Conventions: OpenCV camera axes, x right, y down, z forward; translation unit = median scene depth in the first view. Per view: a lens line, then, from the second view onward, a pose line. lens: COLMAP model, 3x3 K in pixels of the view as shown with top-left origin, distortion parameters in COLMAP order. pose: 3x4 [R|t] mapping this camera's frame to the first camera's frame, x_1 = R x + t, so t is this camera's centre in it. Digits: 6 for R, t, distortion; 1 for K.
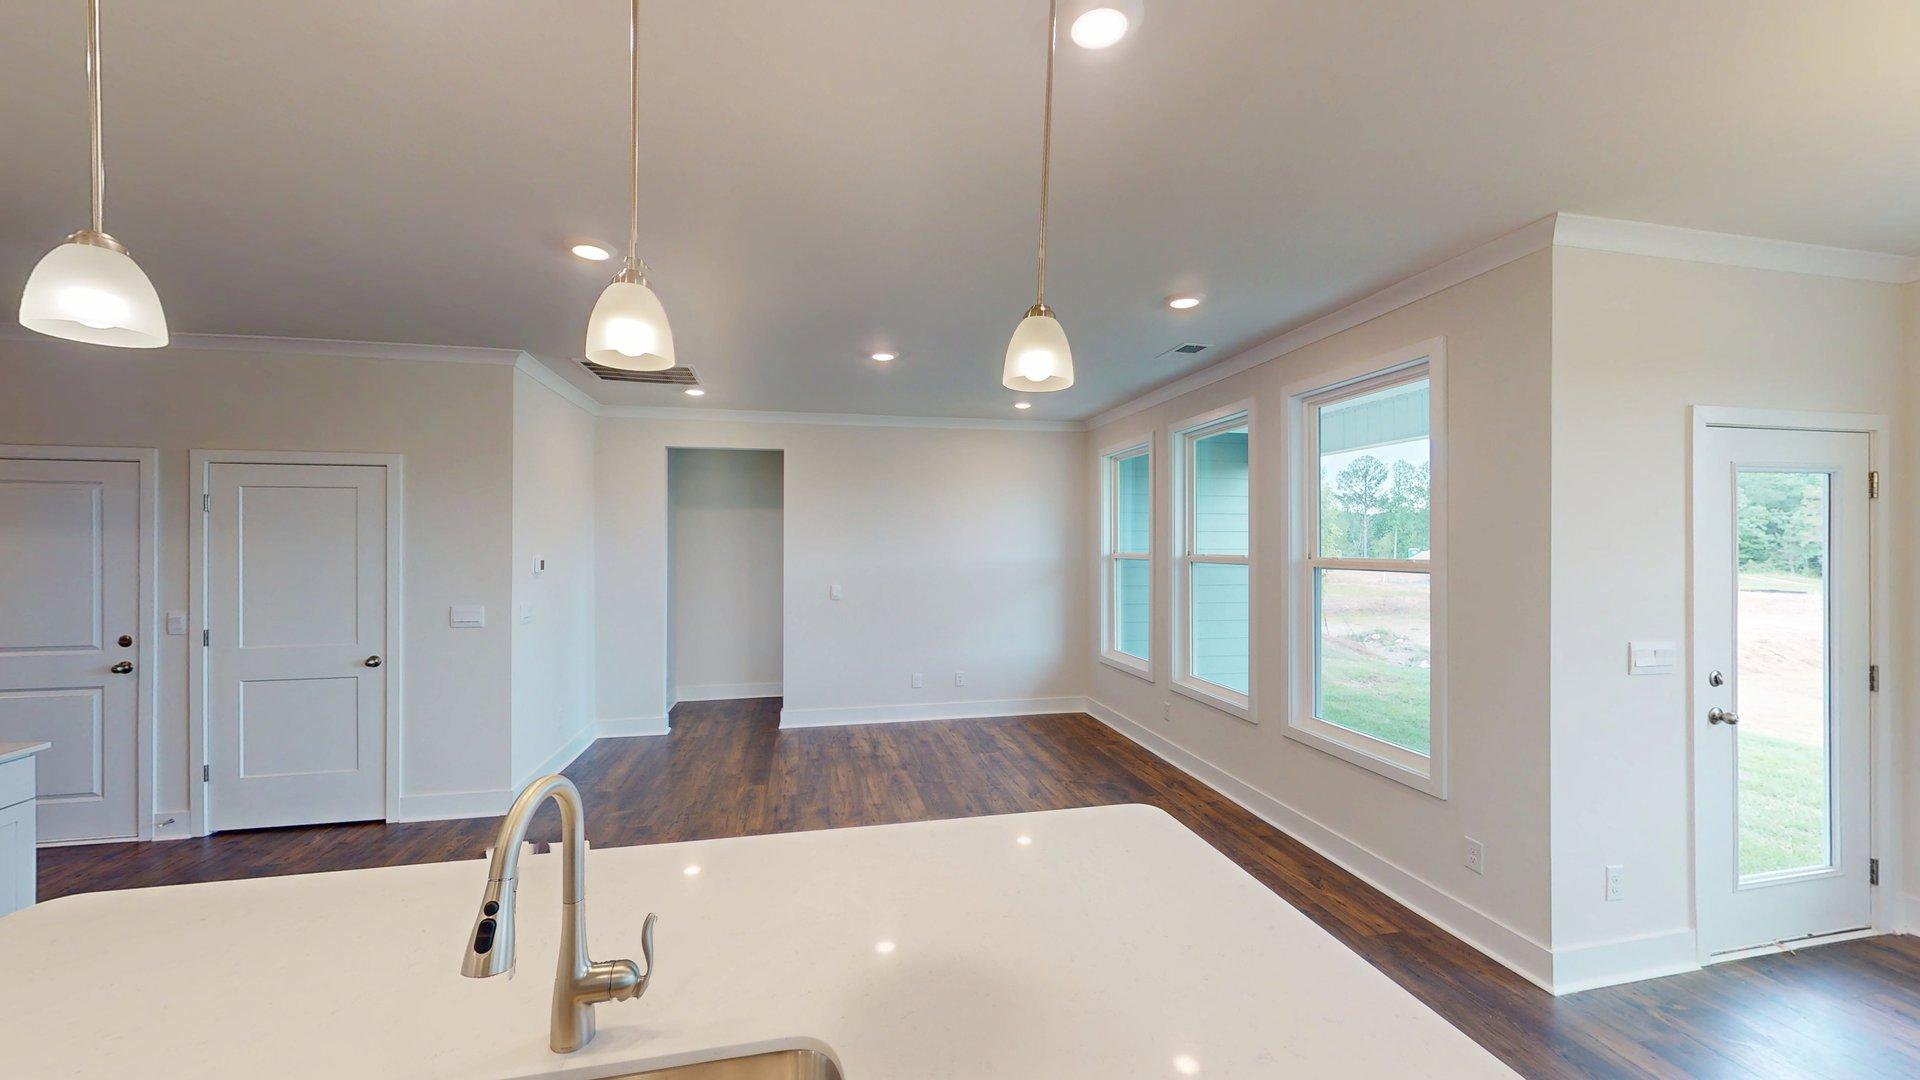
lens RADIAL K [[703.2, 0, 960.2], [0, 703.2, 542.7], [0, 0, 1]] dist [-0.000091, 0.000031]
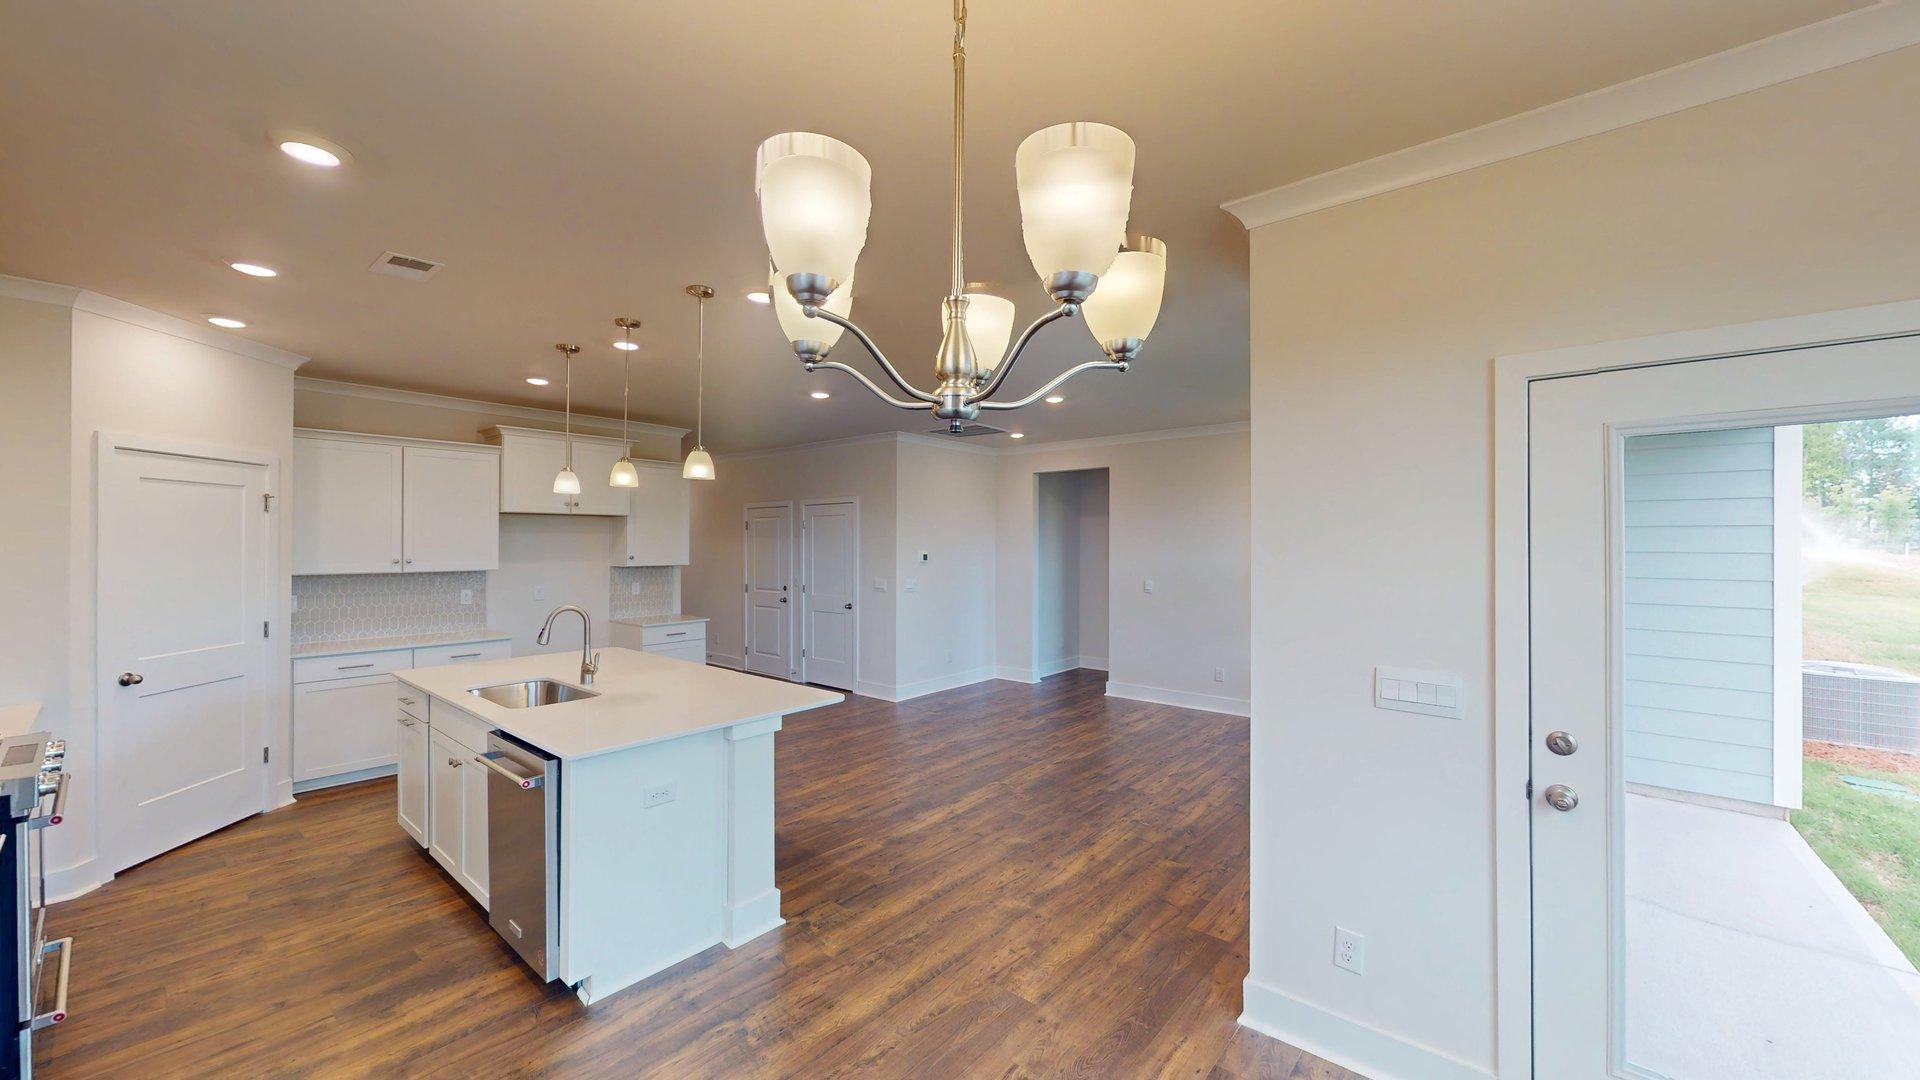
lens RADIAL K [[703.2, 0, 960.2], [0, 703.2, 542.7], [0, 0, 1]] dist [-0.000091, 0.000031]
pose [[0.613401, 0.000176, -0.789772, 0.675441], [-0.001126, 0.999999, -0.000652, -0.001238], [0.789771, 0.001289, 0.613401, 0.059203]]
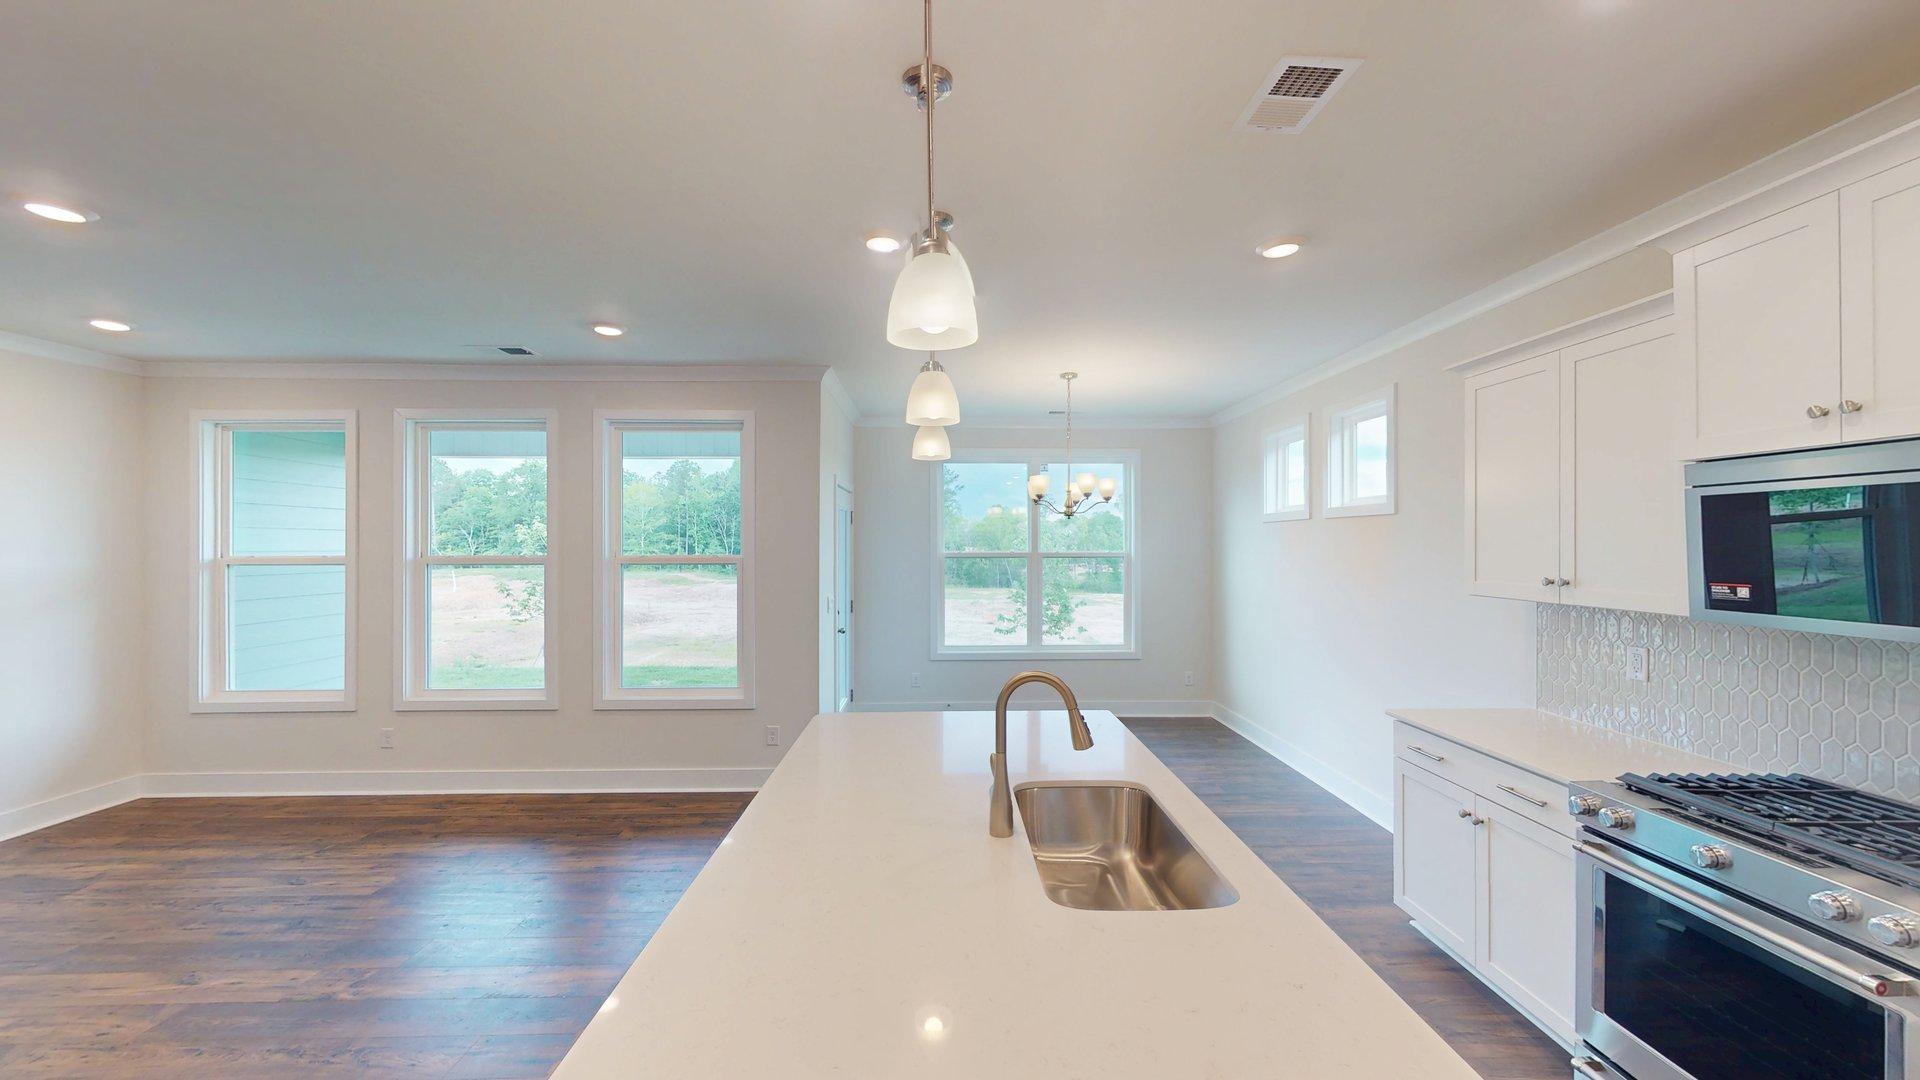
lens RADIAL K [[703.2, 0, 960.2], [0, 703.2, 542.7], [0, 0, 1]] dist [-0.000091, 0.000031]
pose [[0.182819, 0.002105, 0.983144, -0.445133], [-0.001365, 0.999997, -0.001887, 0.000091], [-0.983146, -0.000997, 0.182821, 0.155003]]
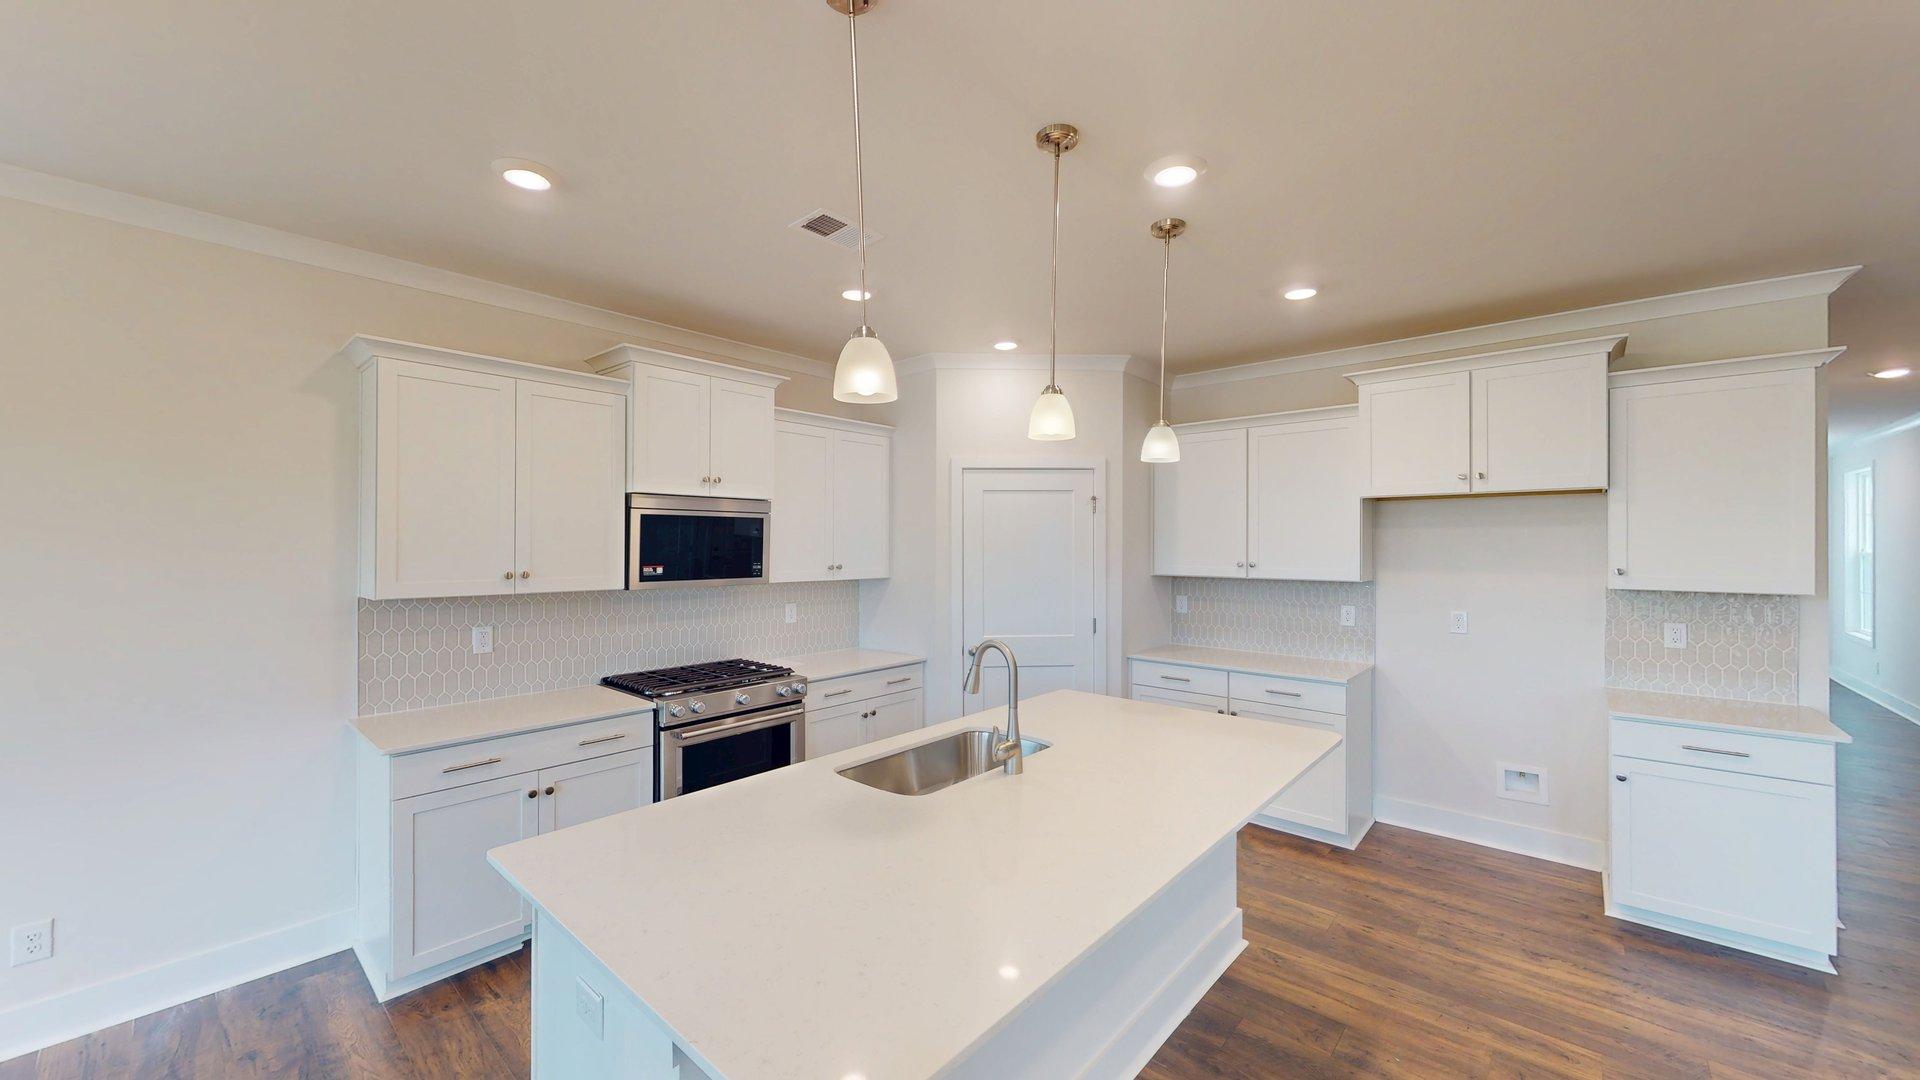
lens RADIAL K [[703.2, 0, 960.2], [0, 703.2, 542.7], [0, 0, 1]] dist [-0.000091, 0.000031]
pose [[-0.804104, -0.001328, -0.594487, 0.170028], [0.000498, 0.999996, -0.002906, 0.001228], [0.594488, -0.002633, -0.804100, 0.520763]]
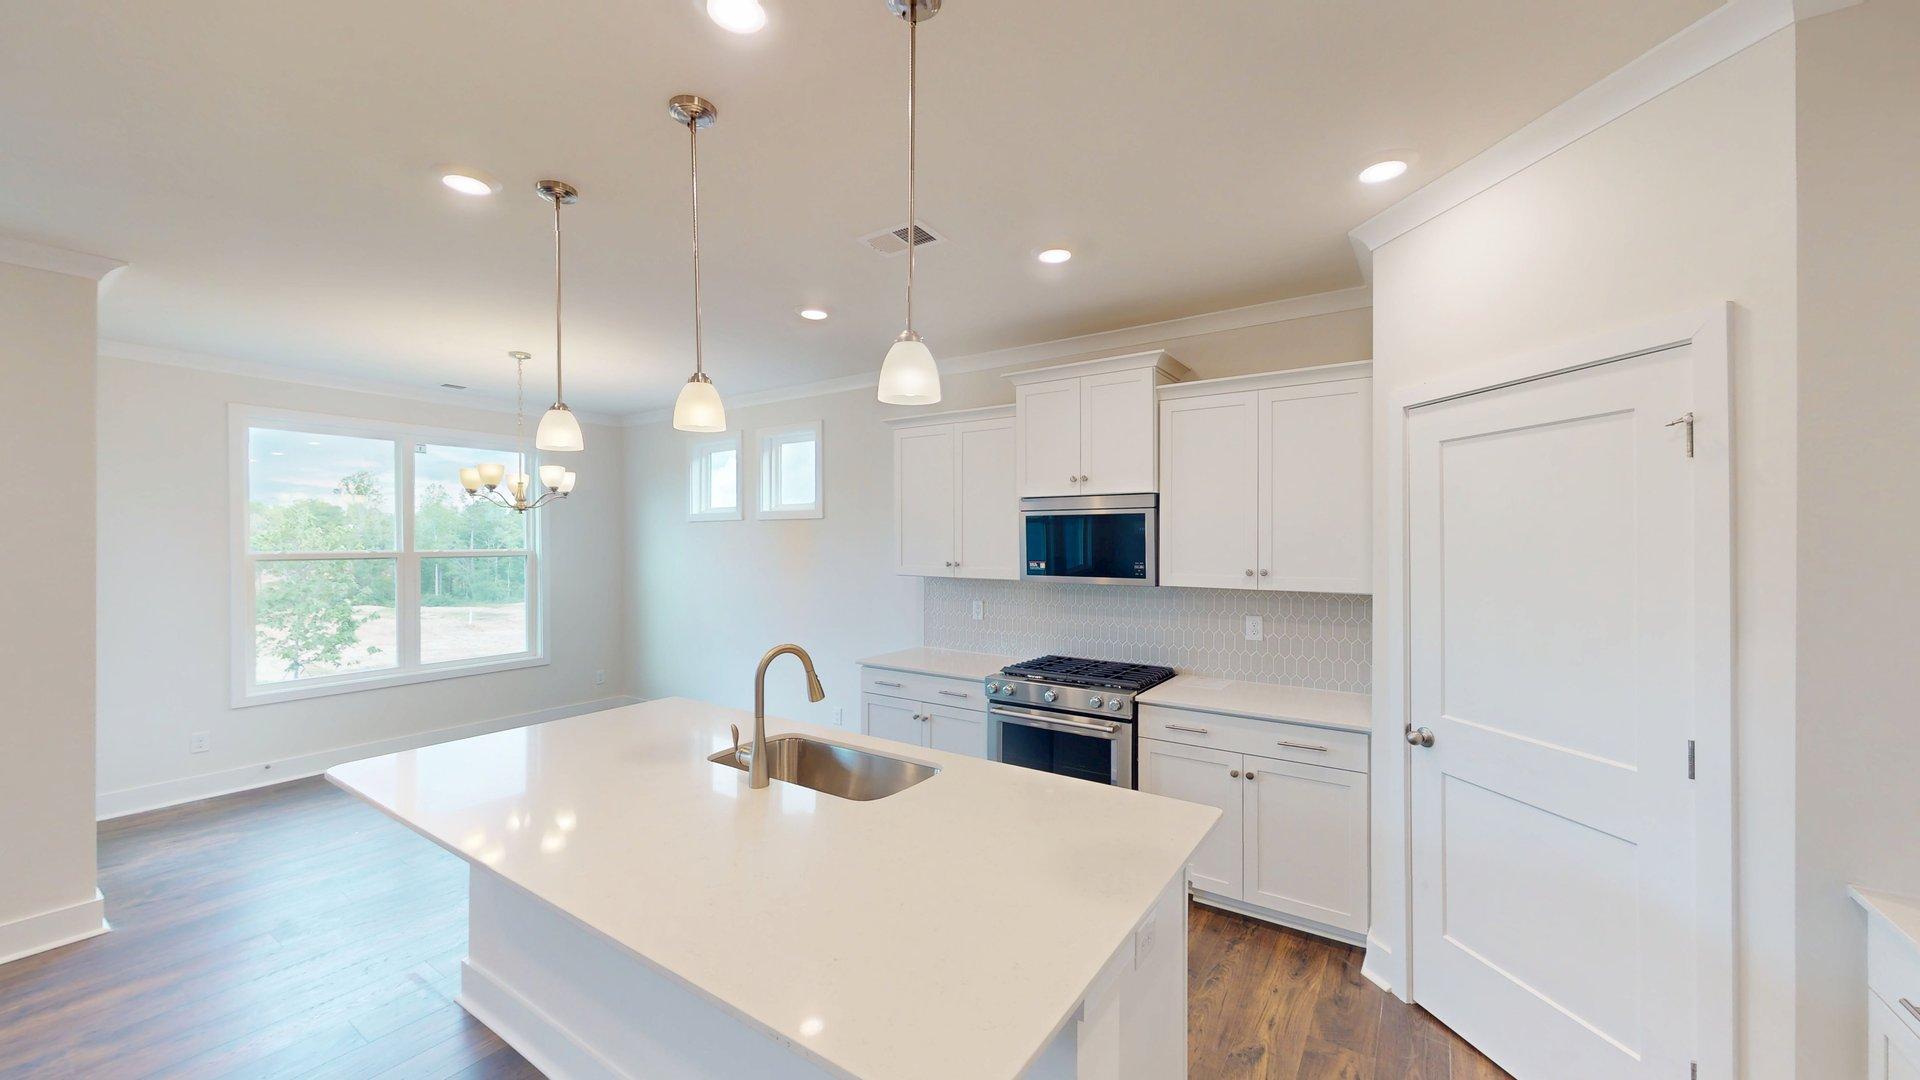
lens RADIAL K [[698.8, 0, 955.1], [0, 698.8, 539.9], [0, 0, 1]] dist [0.001281, 0.000081]
pose [[-0.689921, 0.002379, 0.723881, -0.471304], [0.000304, 0.999995, -0.002996, 0.000347], [-0.723885, -0.001847, -0.689918, 0.390675]]
